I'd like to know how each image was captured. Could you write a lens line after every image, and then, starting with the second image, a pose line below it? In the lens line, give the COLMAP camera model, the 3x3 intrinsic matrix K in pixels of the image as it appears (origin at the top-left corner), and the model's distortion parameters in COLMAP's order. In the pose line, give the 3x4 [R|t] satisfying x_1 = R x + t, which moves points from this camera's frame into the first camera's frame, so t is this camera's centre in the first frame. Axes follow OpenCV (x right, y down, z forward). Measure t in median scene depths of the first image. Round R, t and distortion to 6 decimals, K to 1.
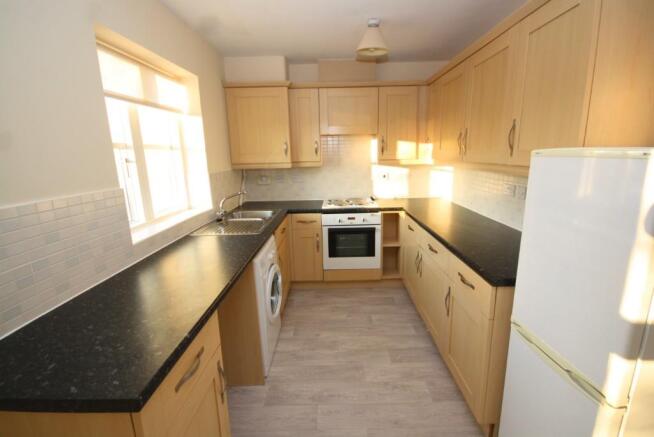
lens RADIAL K [[306.1, 0, 331.3], [0, 306.1, 217.8], [0, 0, 1]] dist [-0.000204, -0.000642]
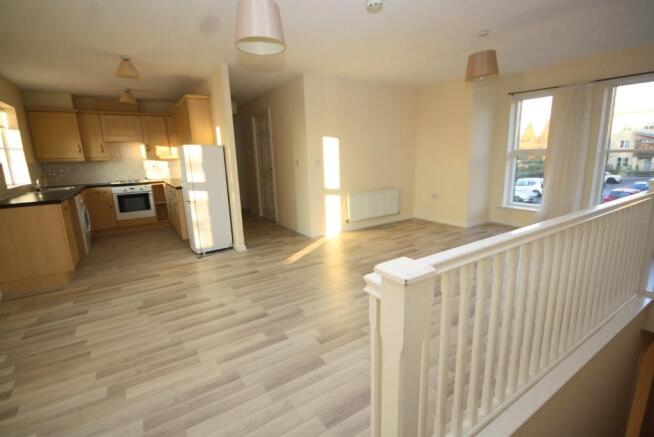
lens RADIAL K [[309.2, 0, 335.2], [0, 309.2, 219.1], [0, 0, 1]] dist [0.000160, -0.000074]
pose [[0.829360, -0.114278, 0.546902, 0.041640], [0.126977, 0.991797, 0.014685, 0.300544], [-0.544094, 0.057265, 0.837068, -1.134006]]
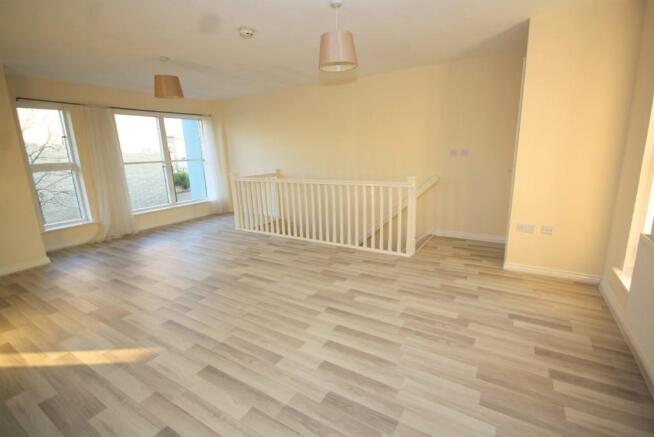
lens RADIAL K [[306.1, 0, 331.3], [0, 306.1, 217.8], [0, 0, 1]] dist [-0.000204, -0.000642]
pose [[-0.854855, -0.061988, 0.515151, -0.111993], [0.161361, 0.911847, 0.377489, 0.002096], [-0.493138, 0.405823, -0.769495, 0.208356]]
